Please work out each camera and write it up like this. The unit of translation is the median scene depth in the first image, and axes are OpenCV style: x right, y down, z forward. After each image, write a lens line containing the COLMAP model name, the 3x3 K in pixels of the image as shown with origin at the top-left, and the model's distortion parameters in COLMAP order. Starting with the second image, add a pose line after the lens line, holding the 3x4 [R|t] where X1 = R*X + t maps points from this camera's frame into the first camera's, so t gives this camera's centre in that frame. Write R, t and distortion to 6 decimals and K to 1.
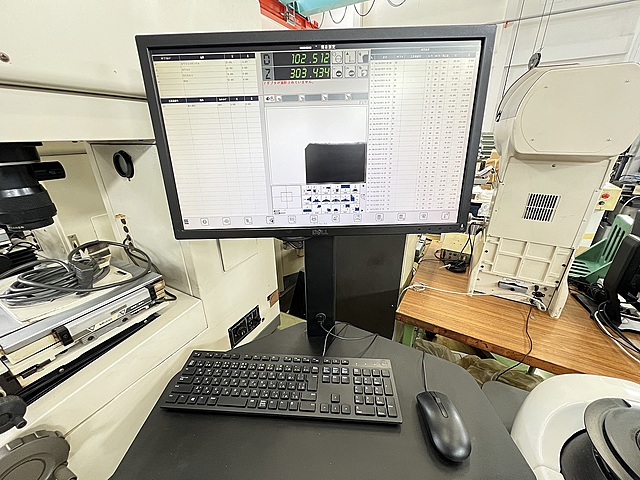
lens RADIAL K [[255.9, 0, 320.0], [0, 255.9, 240.0], [0, 0, 1]] dist [-0.001125, -0.000197]
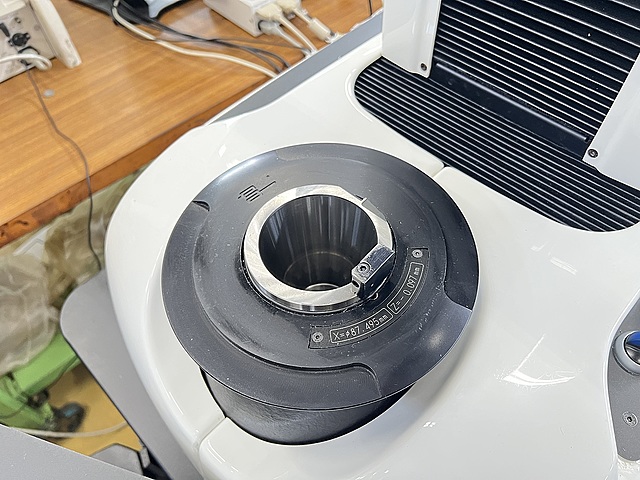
lens RADIAL K [[502.1, 0, 320.0], [0, 502.1, 240.0], [0, 0, 1]] dist [-0.008703, -0.011532]
pose [[0.295834, -0.774038, 0.559775, 0.316183], [0.400536, 0.632516, 0.662944, 0.084776], [-0.867210, 0.028089, 0.497149, 0.174663]]
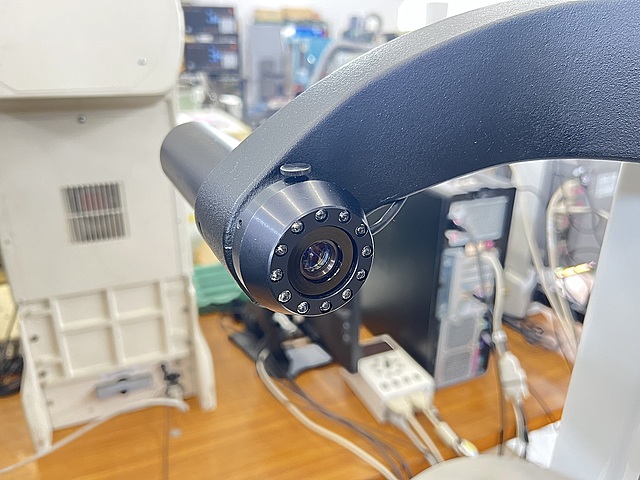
lens RADIAL K [[502.1, 0, 320.0], [0, 502.1, 240.0], [0, 0, 1]] dist [-0.008703, -0.011532]
pose [[0.575206, -0.284543, 0.766924, 0.422315], [0.296595, 0.946299, 0.128643, -0.082174], [-0.762344, 0.153470, 0.628712, 0.176919]]
